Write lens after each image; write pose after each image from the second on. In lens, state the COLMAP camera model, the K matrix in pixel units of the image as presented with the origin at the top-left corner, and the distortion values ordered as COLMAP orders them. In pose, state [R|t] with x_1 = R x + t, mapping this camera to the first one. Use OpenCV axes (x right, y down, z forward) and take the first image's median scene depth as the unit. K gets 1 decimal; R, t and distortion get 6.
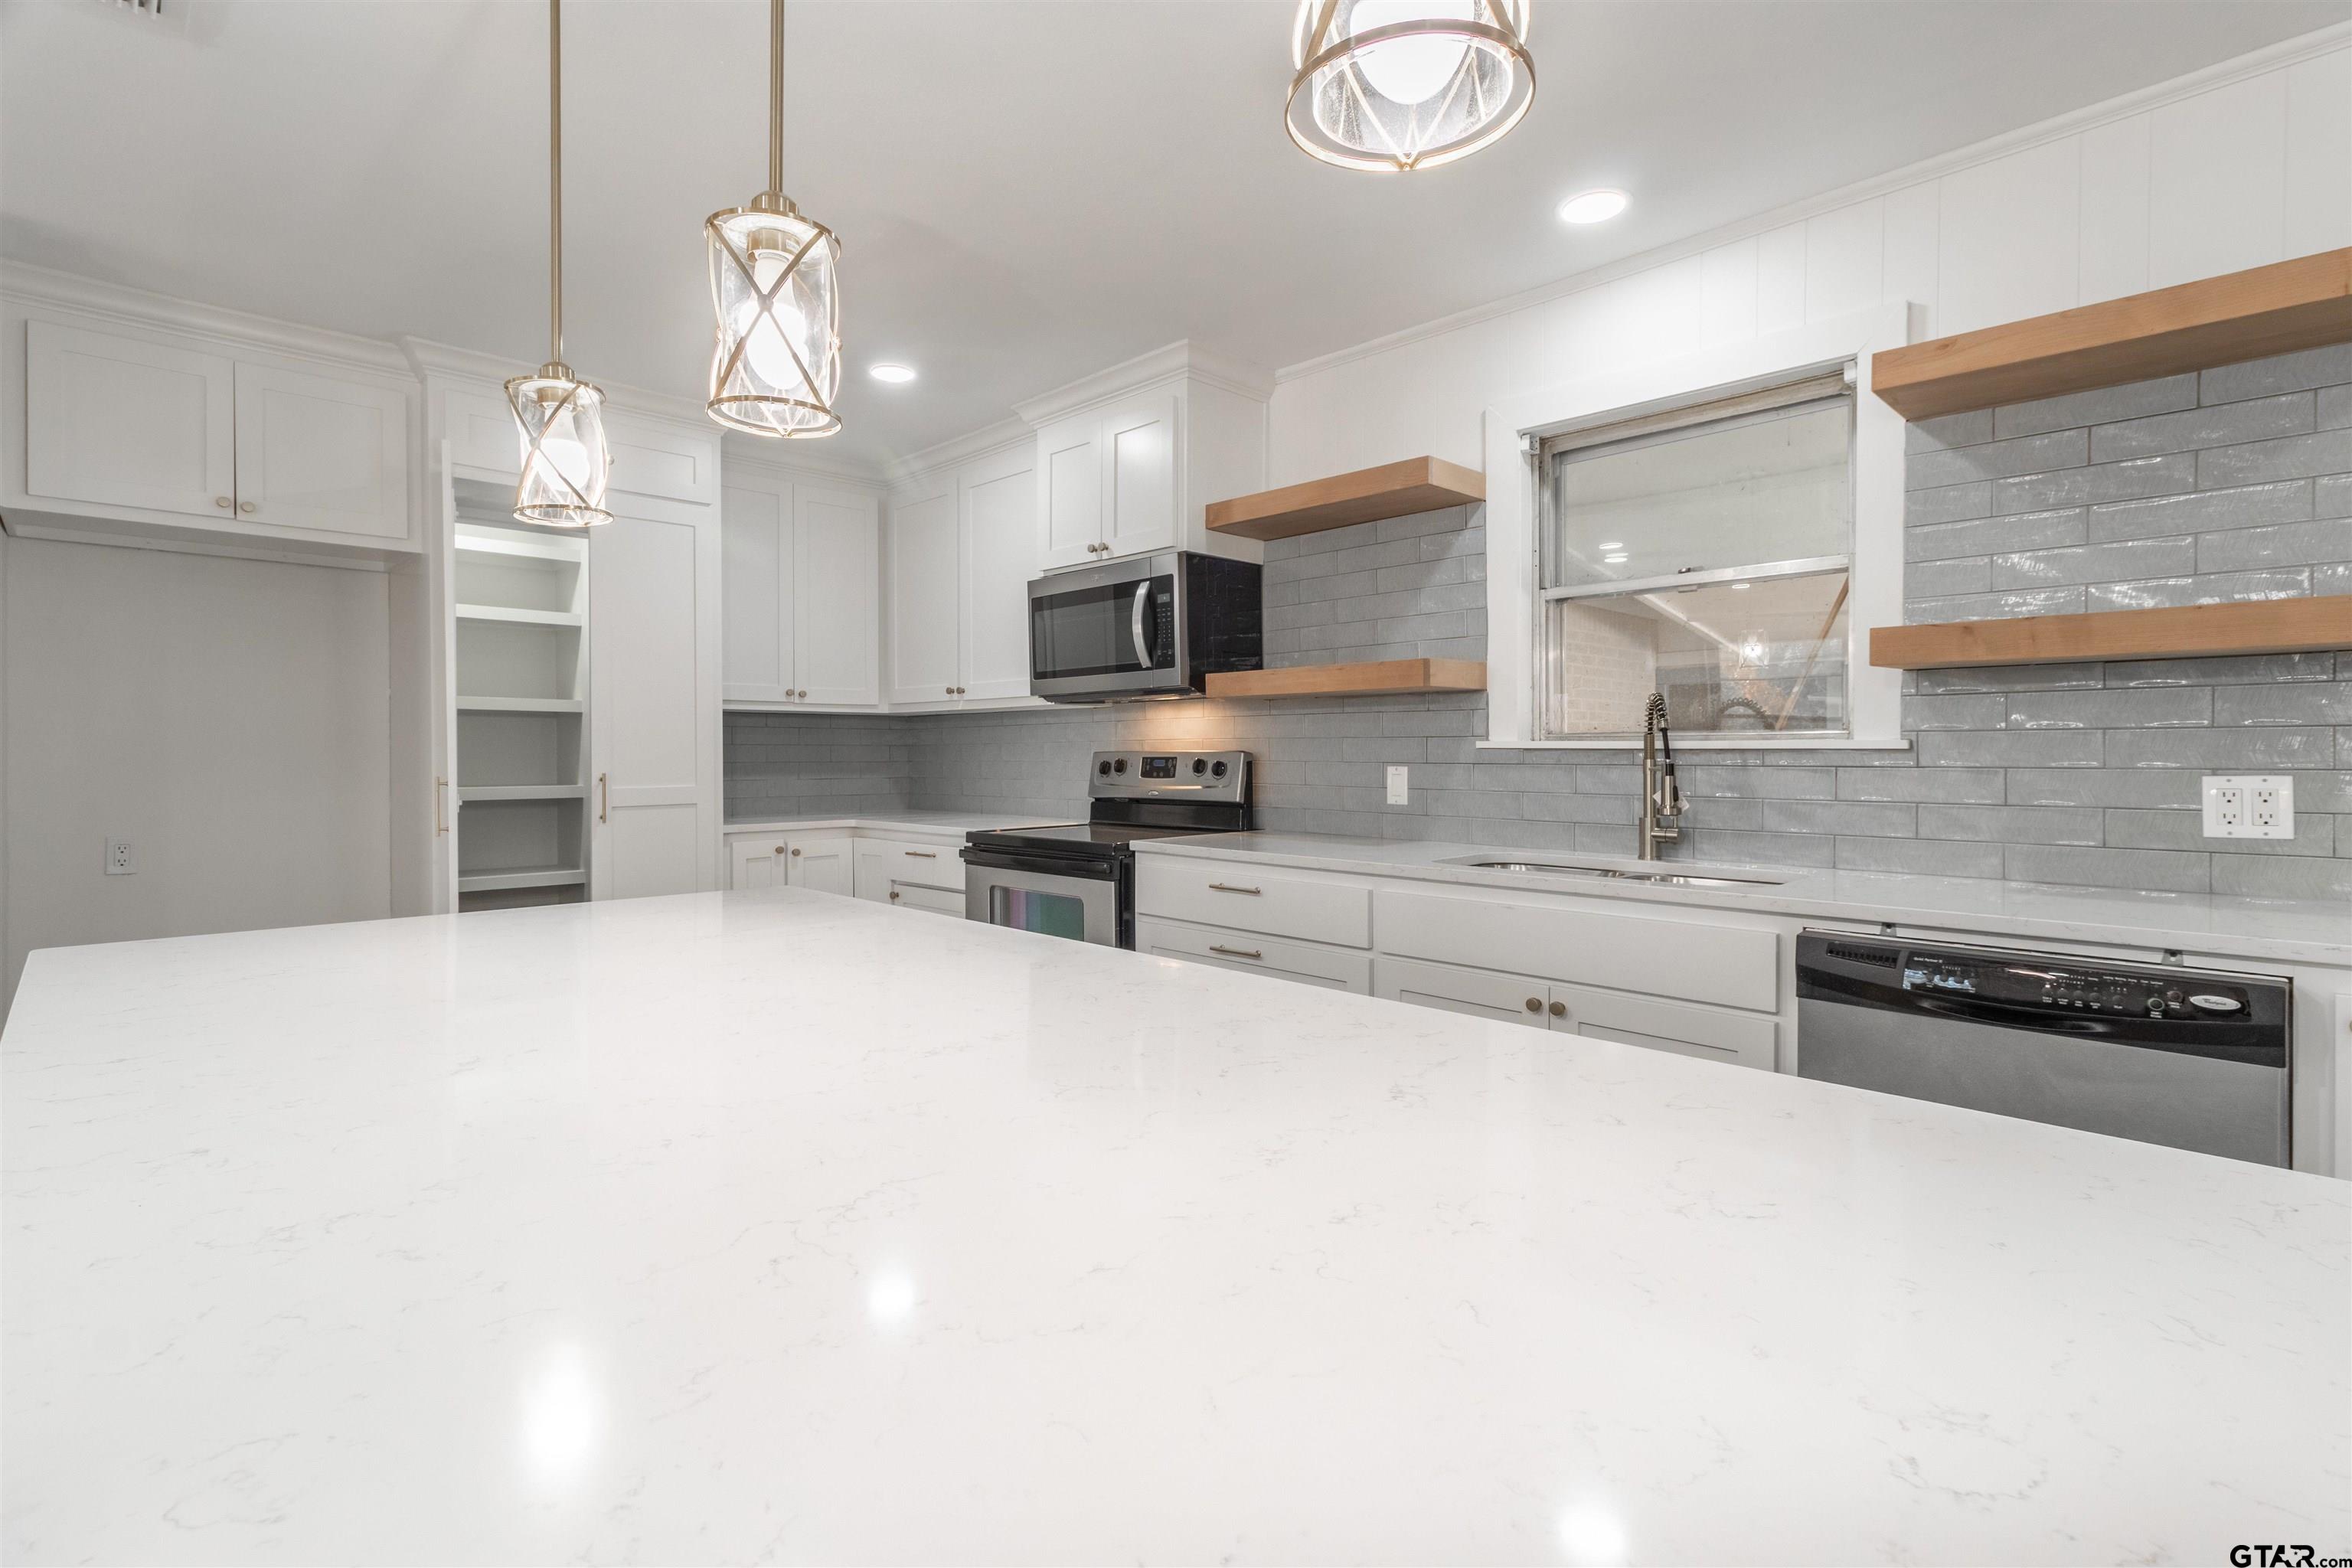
lens RADIAL K [[1081.3, 0, 1176.0], [0, 1081.3, 784.0], [0, 0, 1]] dist [-0.002296, -0.000271]
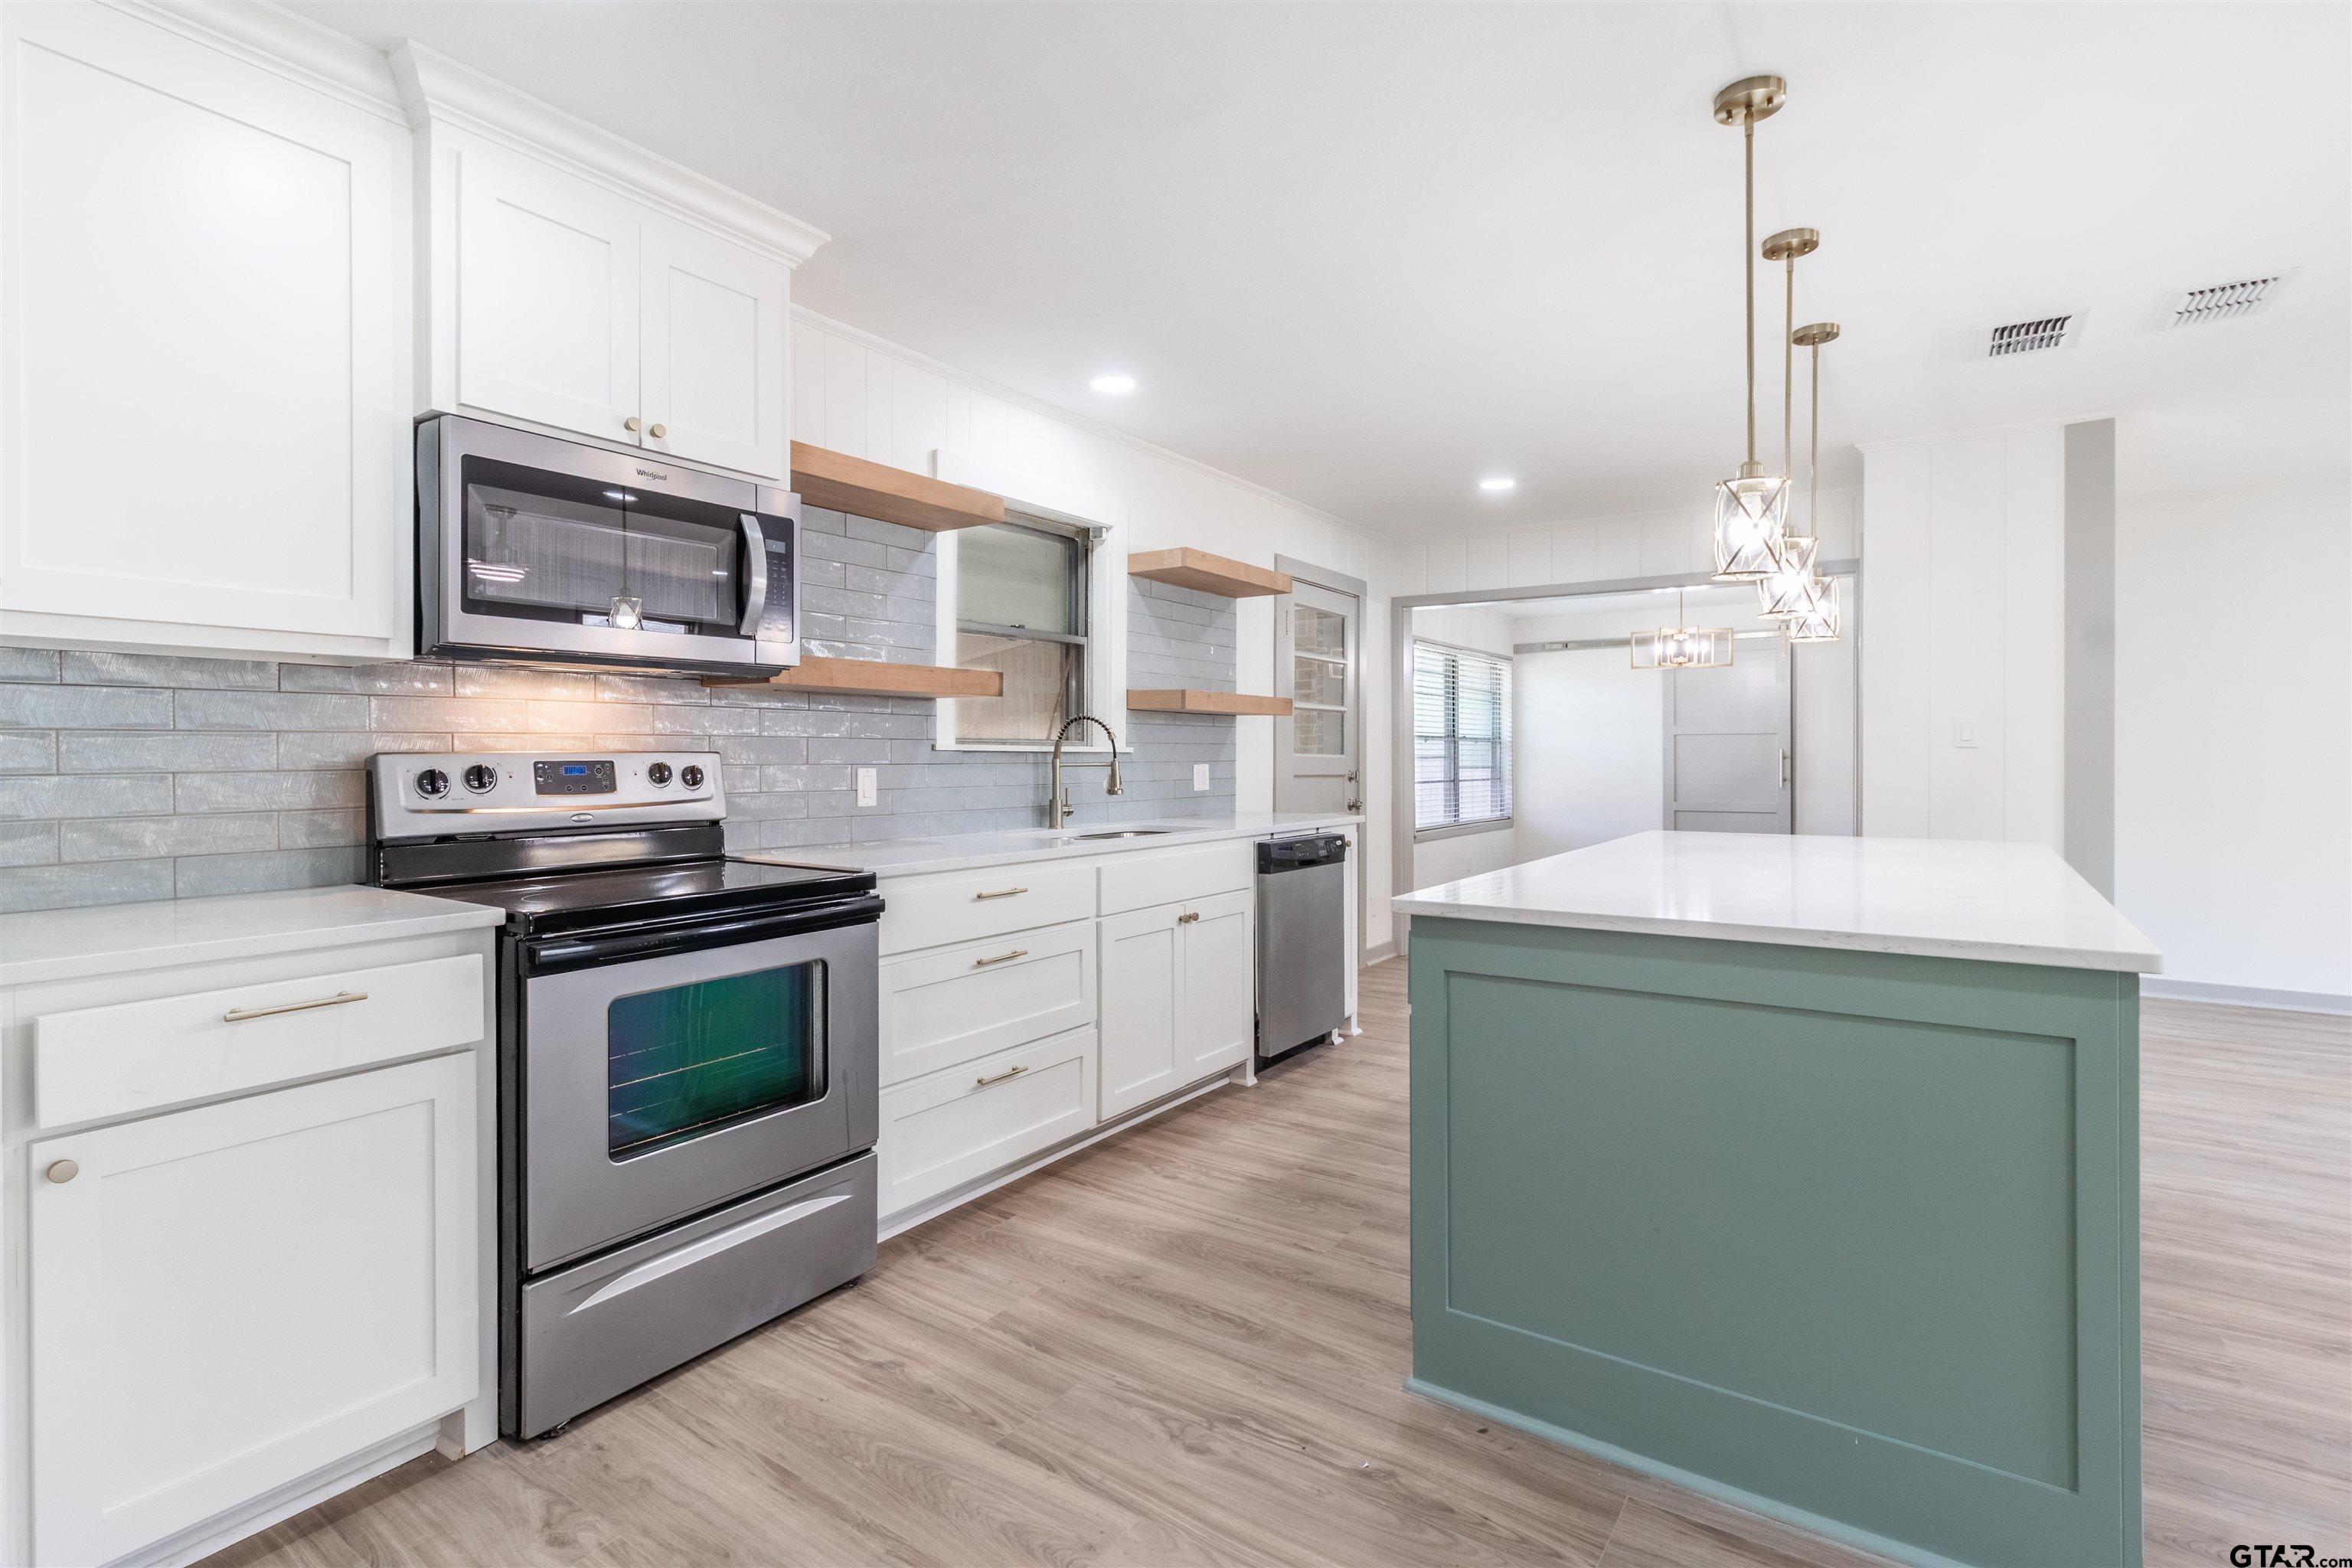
lens RADIAL K [[1105.6, 0, 1183.9], [0, 1105.6, 753.5], [0, 0, 1]] dist [0.028800, -0.000023]
pose [[-0.183618, -0.002304, 0.982995, -0.896295], [0.024138, 0.999685, 0.006852, -0.031272], [-0.982701, 0.024986, -0.183505, 0.946647]]
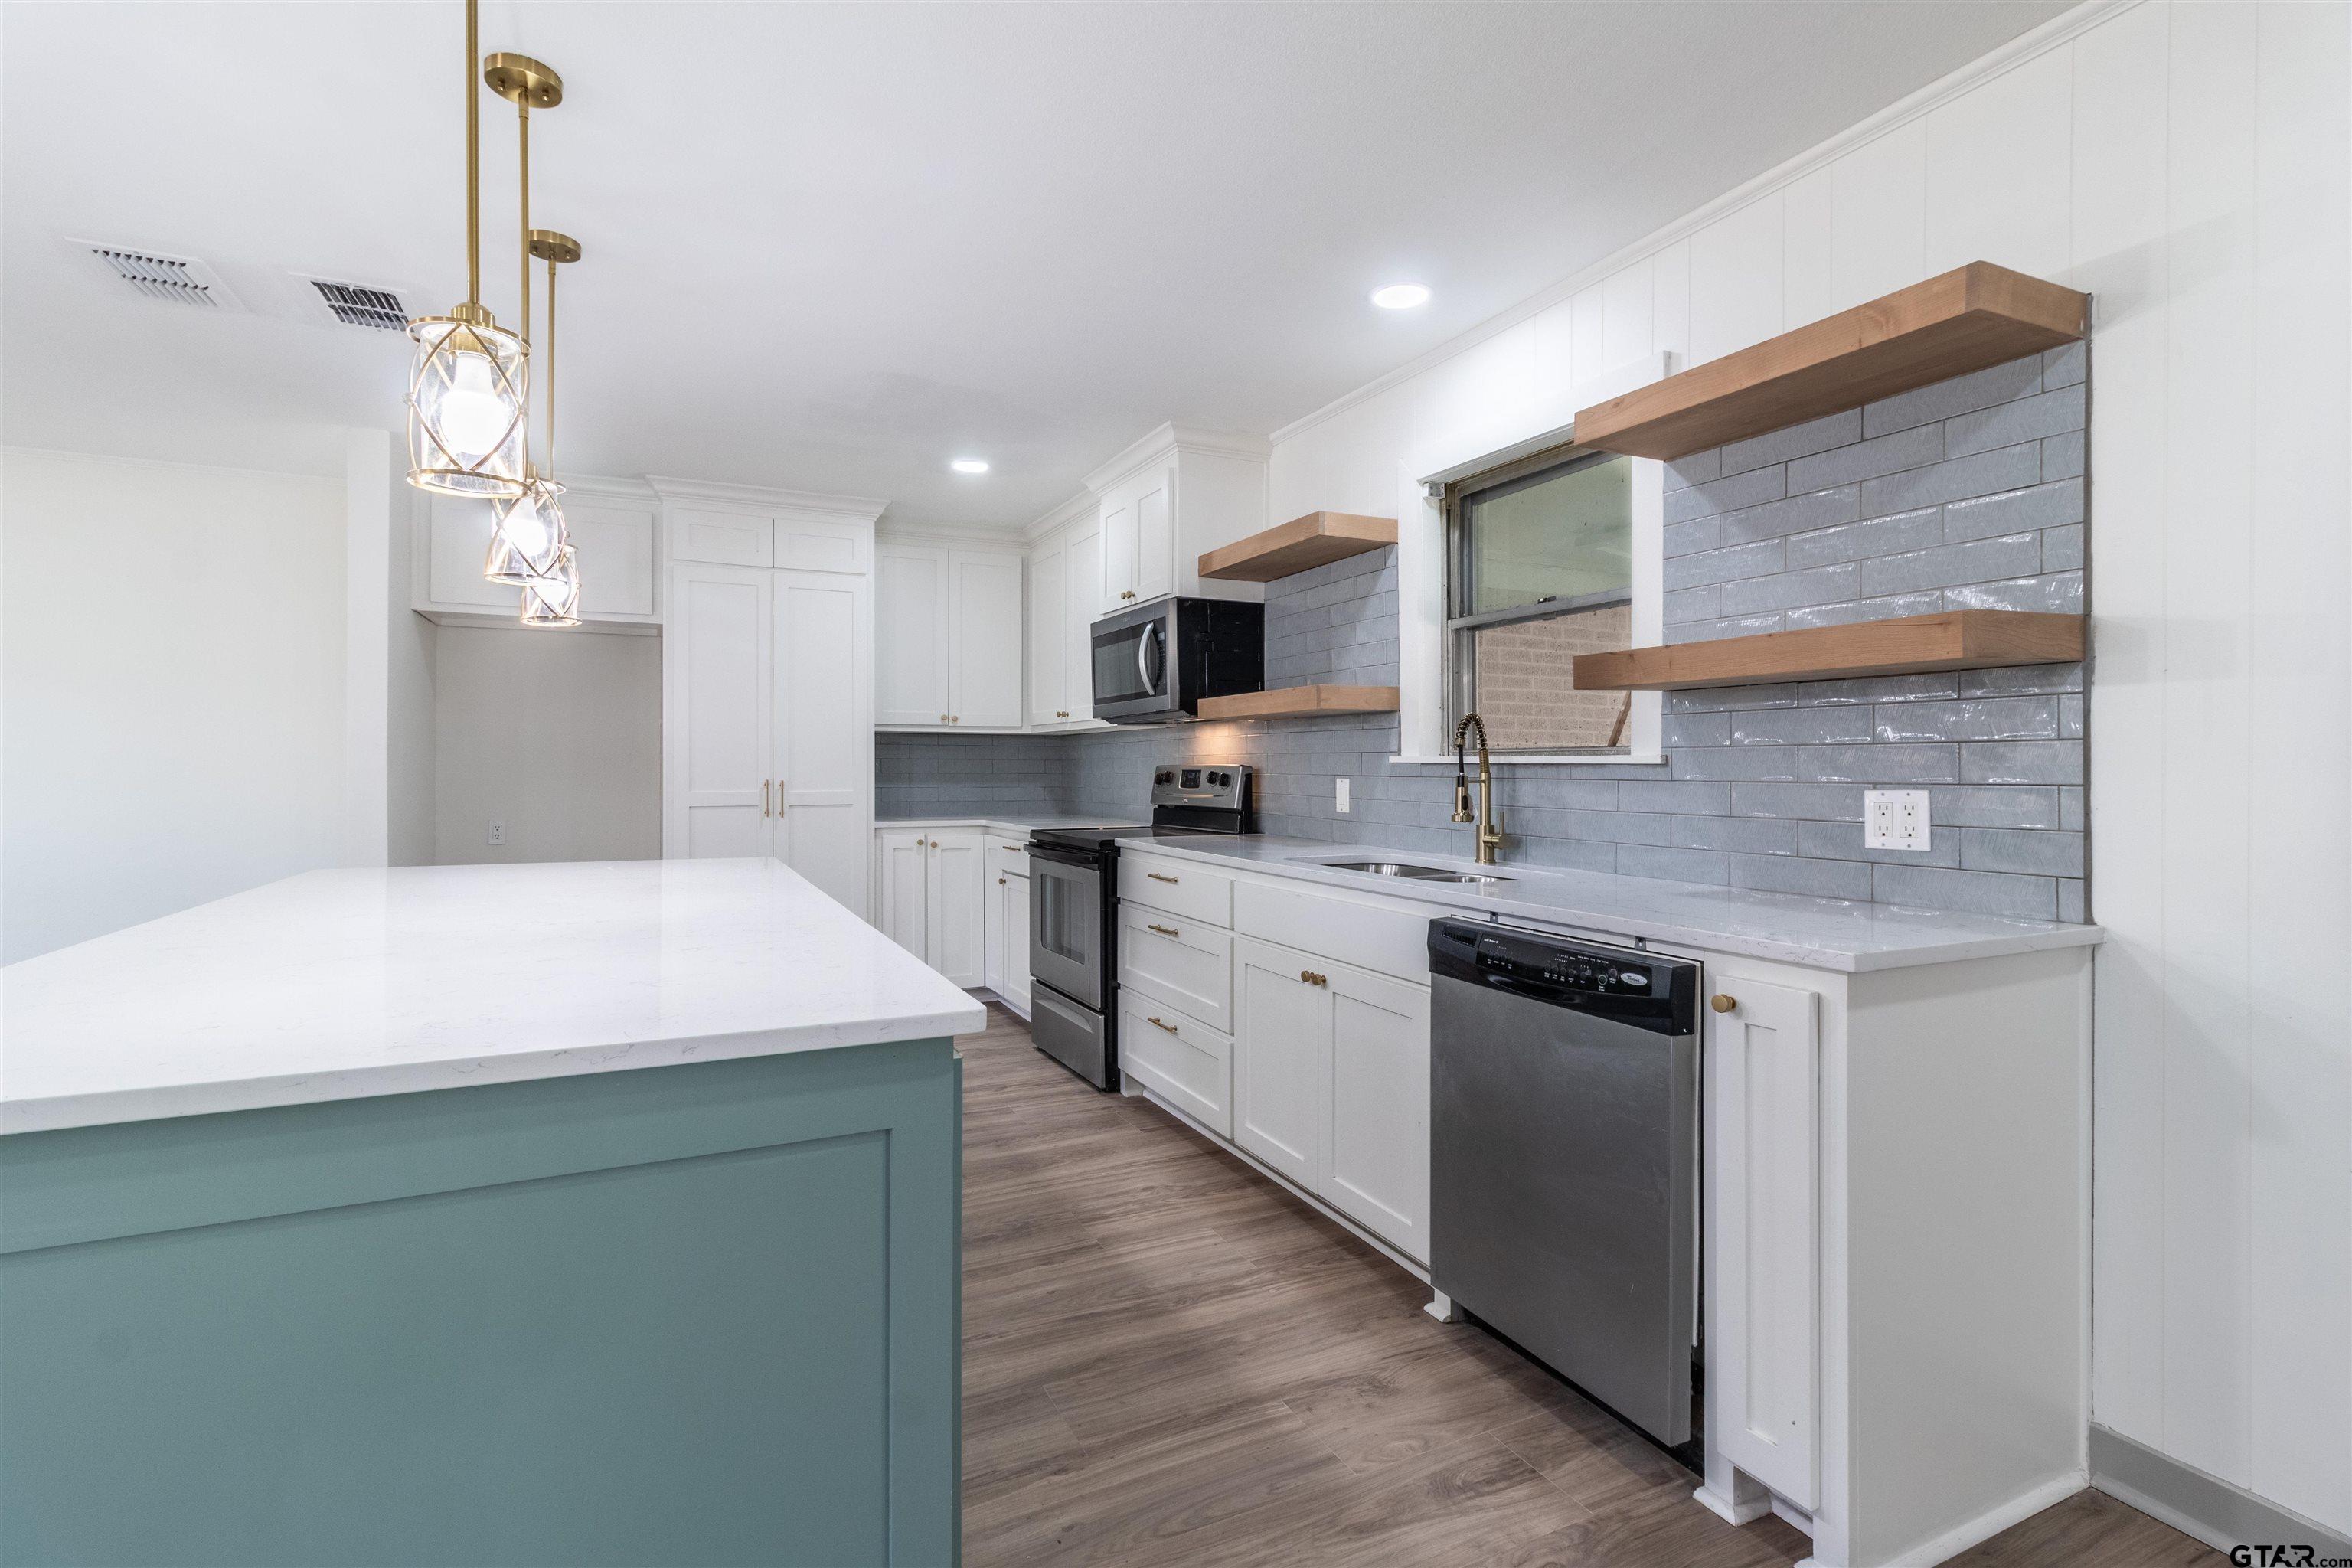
lens RADIAL K [[1081.3, 0, 1176.0], [0, 1081.3, 784.0], [0, 0, 1]] dist [-0.002296, -0.000271]
pose [[0.947990, 0.008736, -0.318181, 0.419916], [-0.013176, 0.999844, -0.011805, 0.005174], [0.318028, 0.015383, 0.947956, -0.135294]]
